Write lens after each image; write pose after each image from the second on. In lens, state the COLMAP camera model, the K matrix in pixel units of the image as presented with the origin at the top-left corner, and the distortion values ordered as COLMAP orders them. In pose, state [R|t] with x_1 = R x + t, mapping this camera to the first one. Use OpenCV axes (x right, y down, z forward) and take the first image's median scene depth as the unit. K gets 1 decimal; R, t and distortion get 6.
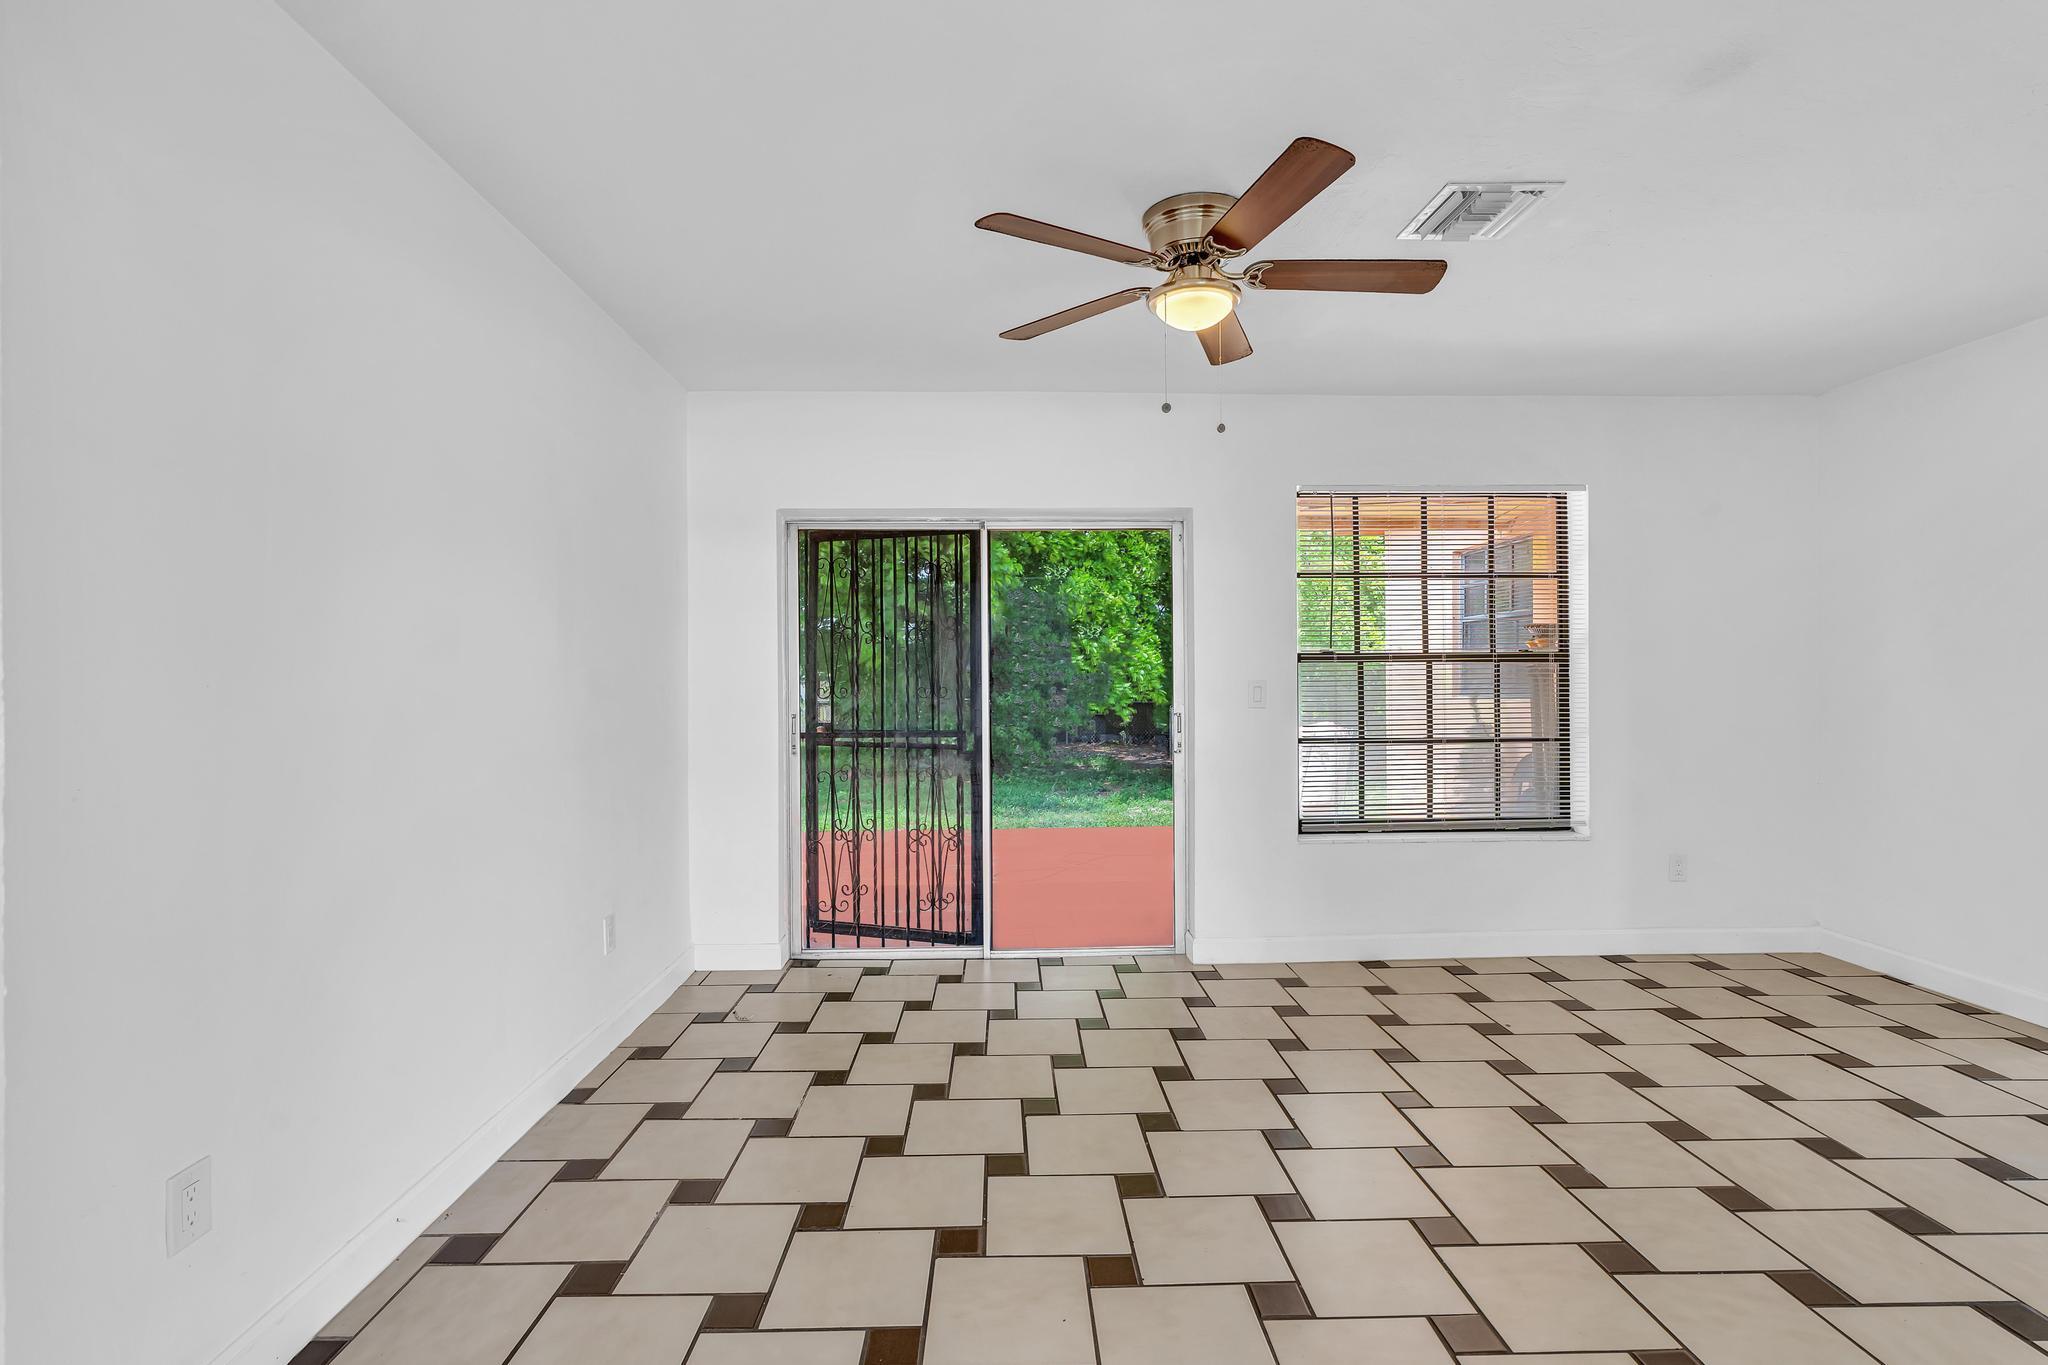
lens RADIAL K [[908.1, 0, 1024.0], [0, 908.1, 682.5], [0, 0, 1]] dist [0.004122, 0.000580]
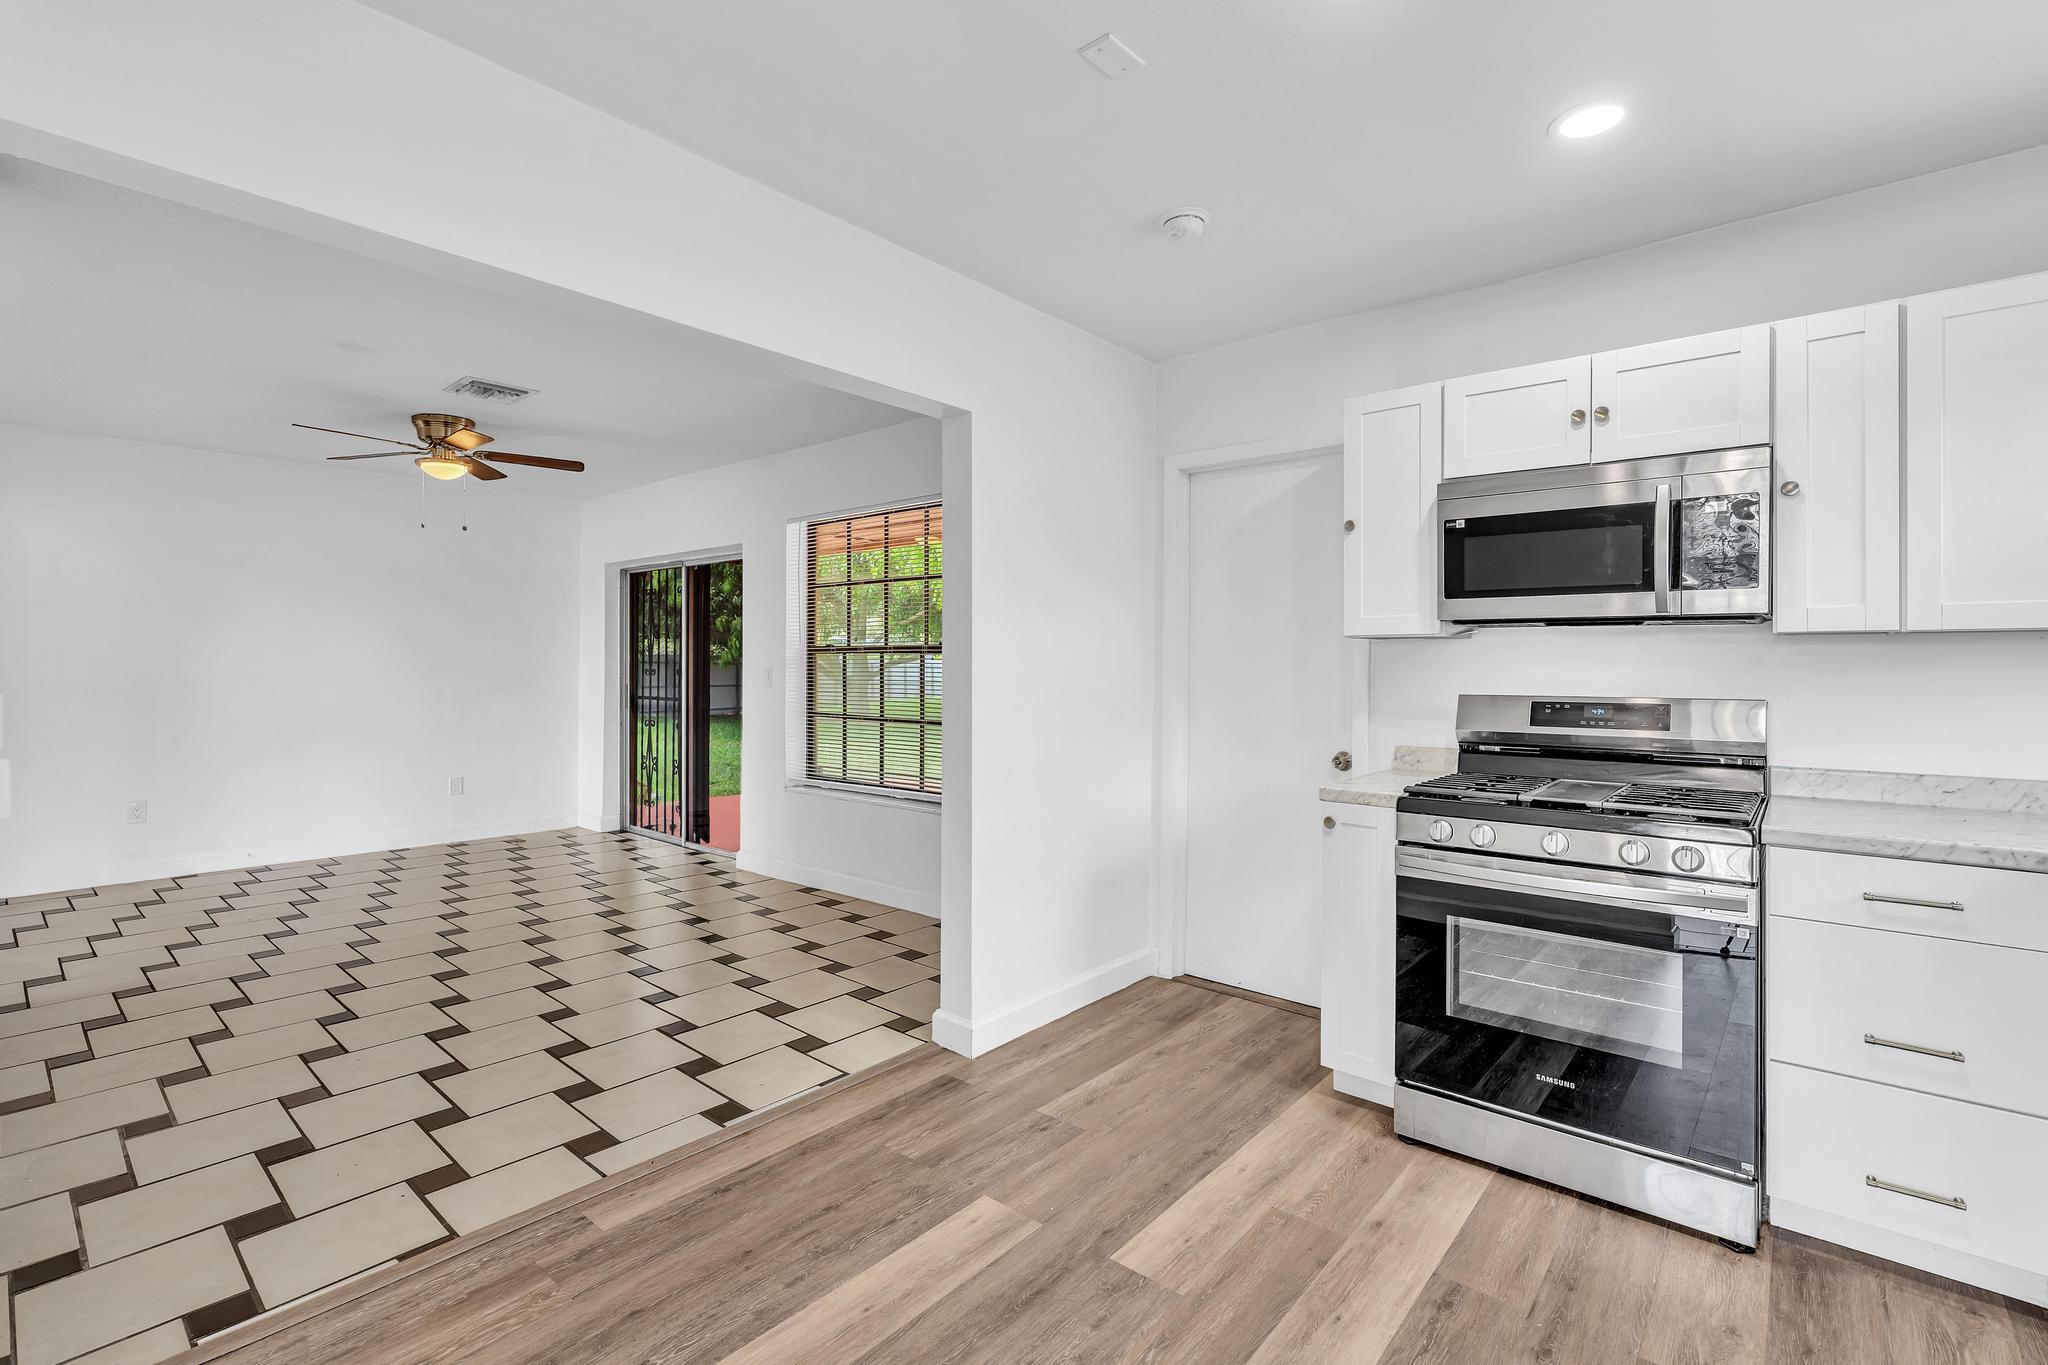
lens RADIAL K [[941.3, 0, 1002.8], [0, 941.3, 668.8], [0, 0, 1]] dist [-0.000540, -0.000099]
pose [[0.721482, 0.011102, -0.692344, 1.463023], [-0.007400, 0.999938, 0.008323, -0.013501], [0.692393, -0.000881, 0.721520, 0.233482]]
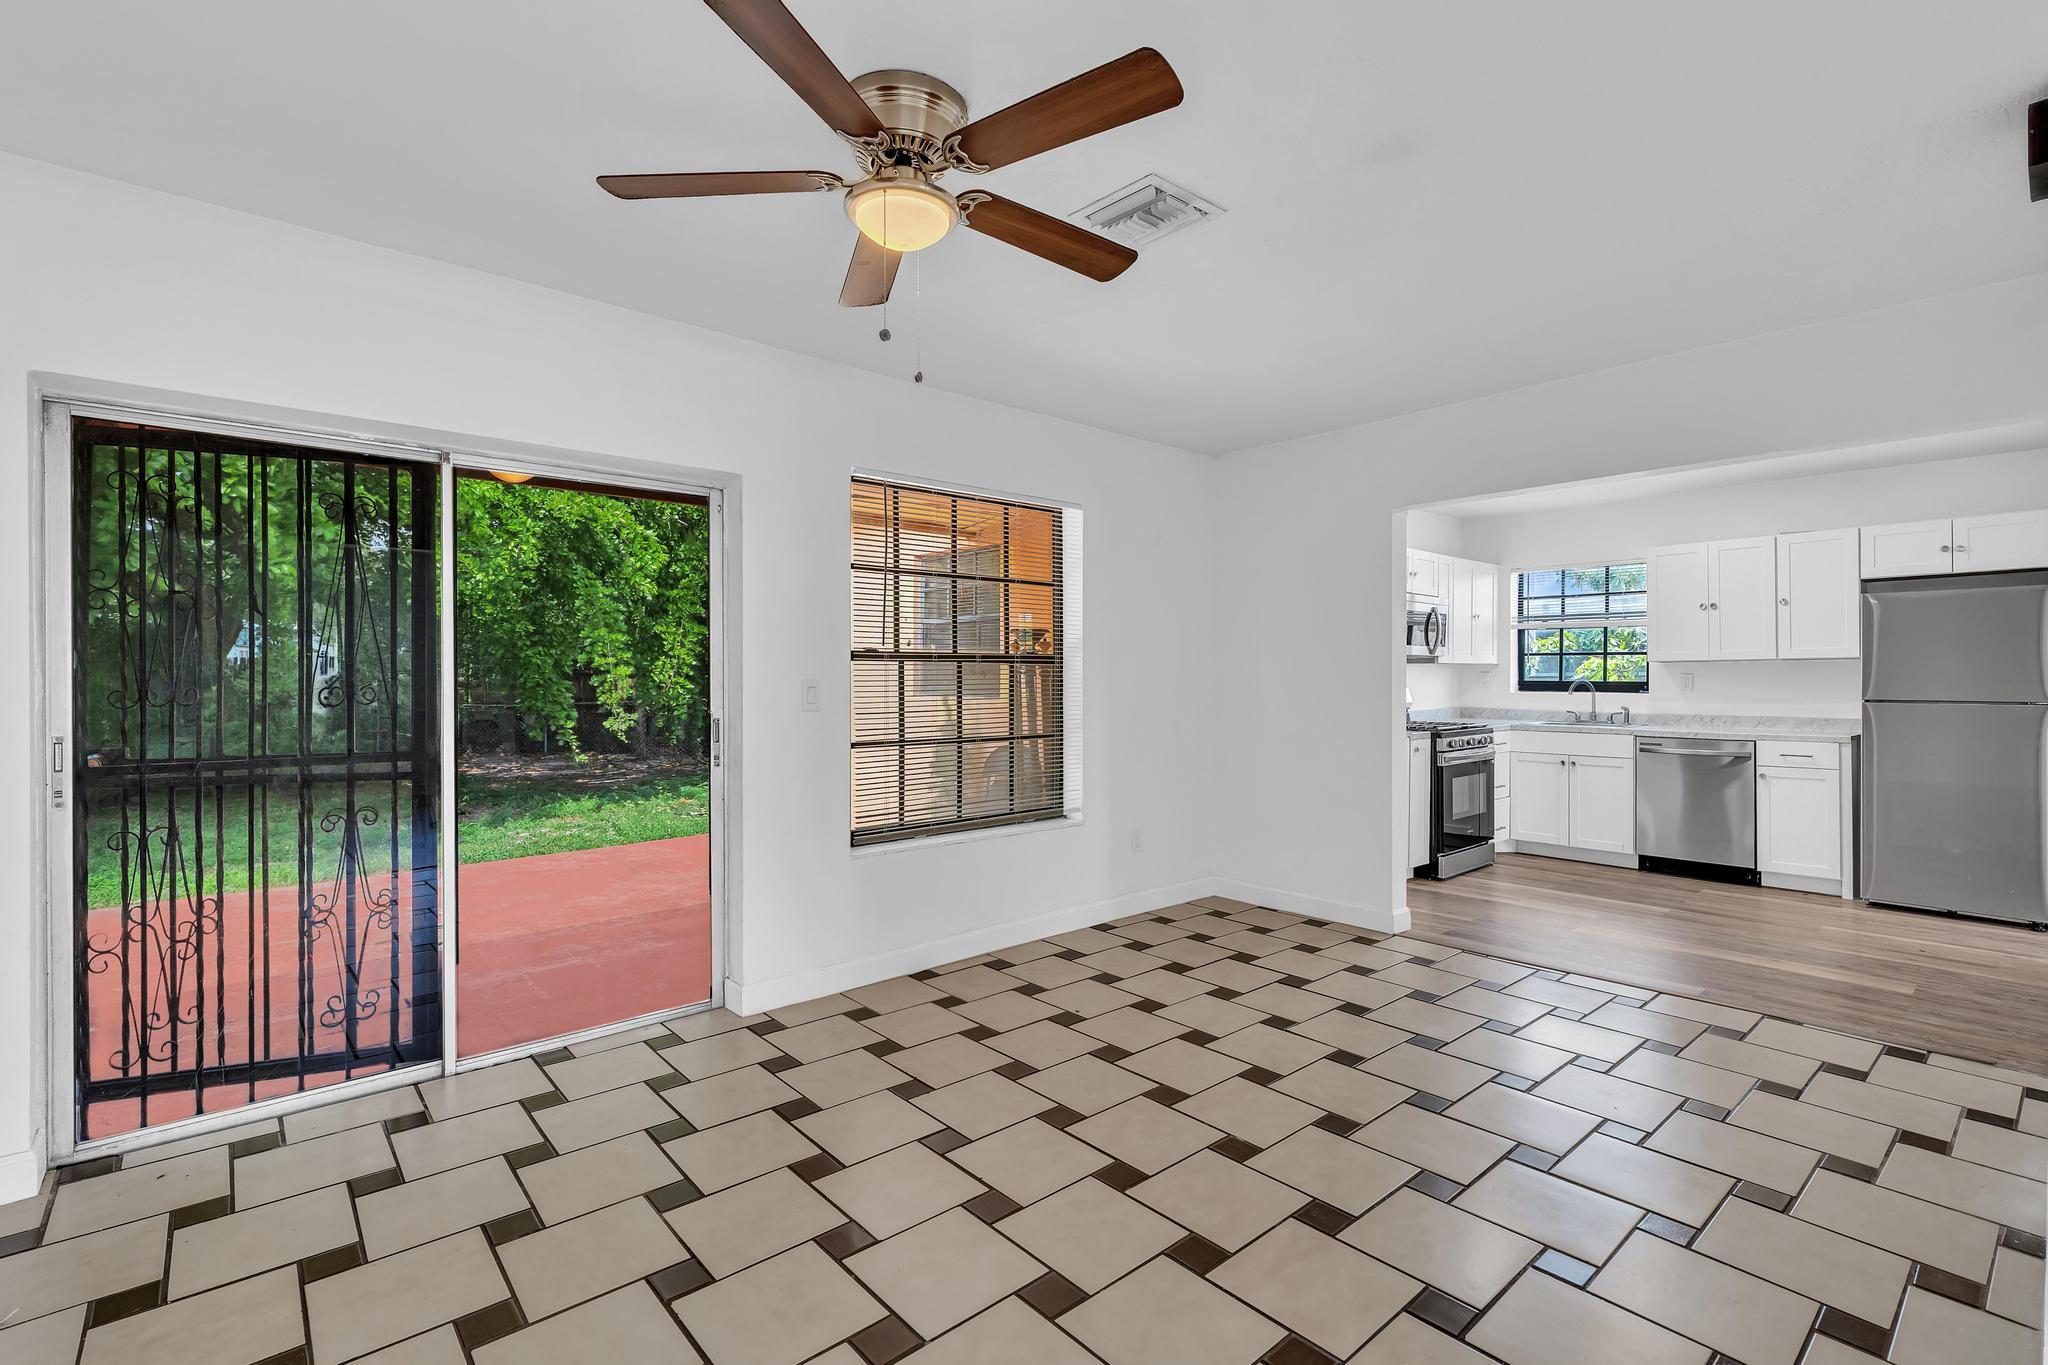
lens RADIAL K [[918.5, 0, 1021.7], [0, 918.5, 676.9], [0, 0, 1]] dist [-0.008915, 0.005428]
pose [[0.781360, 0.005016, 0.624061, -0.139719], [-0.001819, 0.999982, -0.005760, -0.000028], [-0.624078, 0.003366, 0.781355, 0.172642]]
